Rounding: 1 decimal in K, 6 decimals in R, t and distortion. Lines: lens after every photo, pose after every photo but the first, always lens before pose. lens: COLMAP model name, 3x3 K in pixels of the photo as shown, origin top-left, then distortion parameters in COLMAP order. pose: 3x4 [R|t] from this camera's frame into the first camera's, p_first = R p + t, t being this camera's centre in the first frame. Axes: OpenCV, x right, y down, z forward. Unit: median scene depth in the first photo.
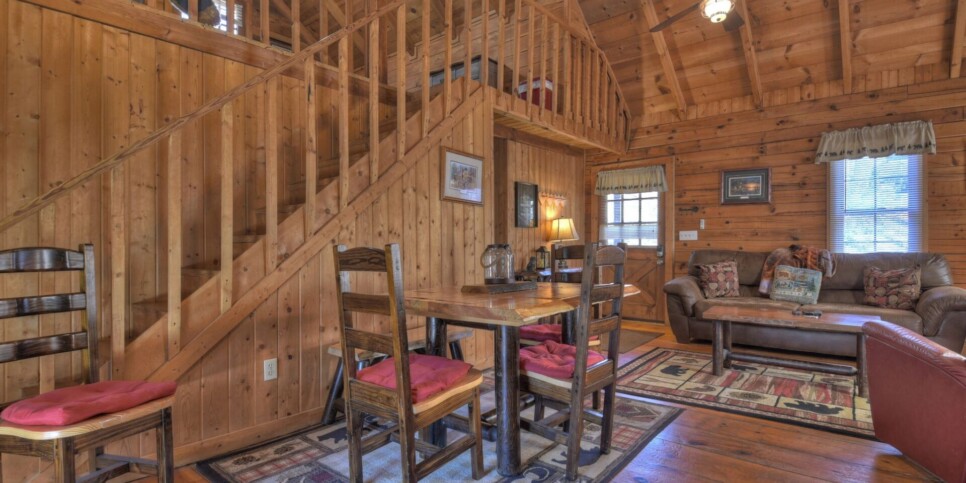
lens RADIAL K [[462.6, 0, 489.1], [0, 462.6, 244.0], [0, 0, 1]] dist [0.002728, -0.002999]
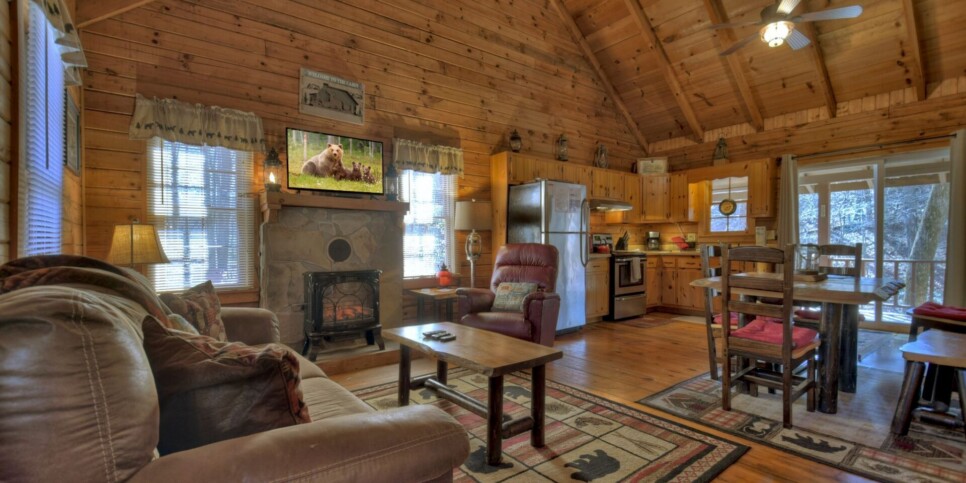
lens RADIAL K [[417.8, 0, 496.6], [0, 417.8, 259.7], [0, 0, 1]] dist [-0.005999, -0.004936]
pose [[-0.978024, 0.008064, 0.208336, 0.316207], [0.014396, 0.999479, 0.028897, 0.002166], [-0.207994, 0.031262, -0.977630, 1.178977]]
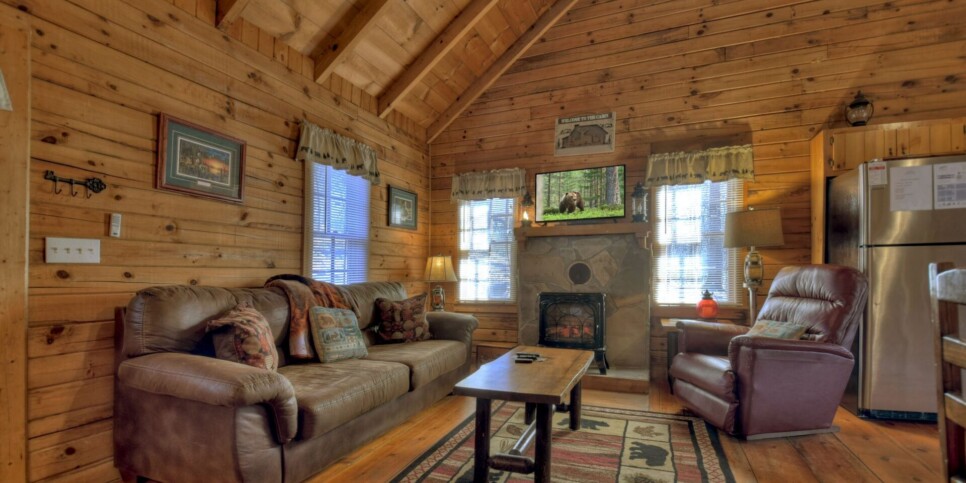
lens RADIAL K [[417.8, 0, 493.7], [0, 417.8, 265.5], [0, 0, 1]] dist [-0.005999, -0.004936]
pose [[-0.298892, 0.024476, 0.953973, 0.011206], [0.007887, 0.999700, -0.023178, 0.005059], [-0.954254, 0.000596, -0.298995, 0.898939]]
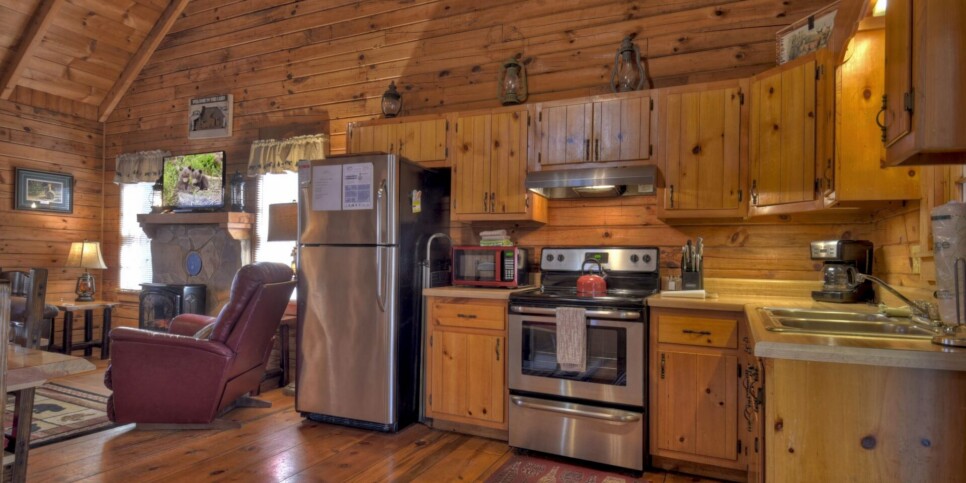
lens RADIAL K [[514.0, 0, 471.7], [0, 514.0, 257.1], [0, 0, 1]] dist [-0.000535, -0.004923]
pose [[-0.247554, 0.004436, 0.968864, -0.333119], [-0.022054, 0.999705, -0.010212, -0.012018], [-0.968623, -0.023896, -0.247383, 0.196822]]
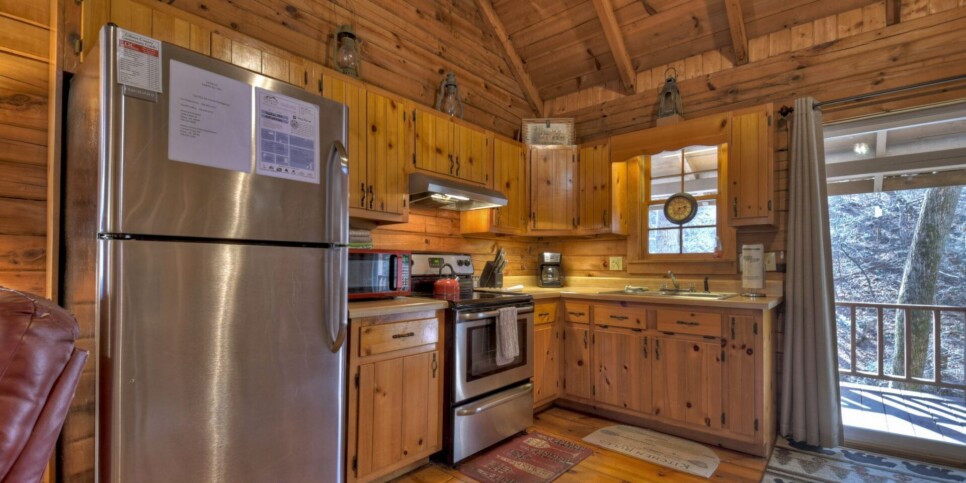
lens RADIAL K [[417.8, 0, 488.6], [0, 417.8, 258.6], [0, 0, 1]] dist [-0.005999, -0.004936]
pose [[-0.999694, 0.002095, 0.024650, 0.186855], [0.001474, 0.999682, -0.025174, -0.012519], [-0.024695, -0.025130, -0.999379, 0.464429]]
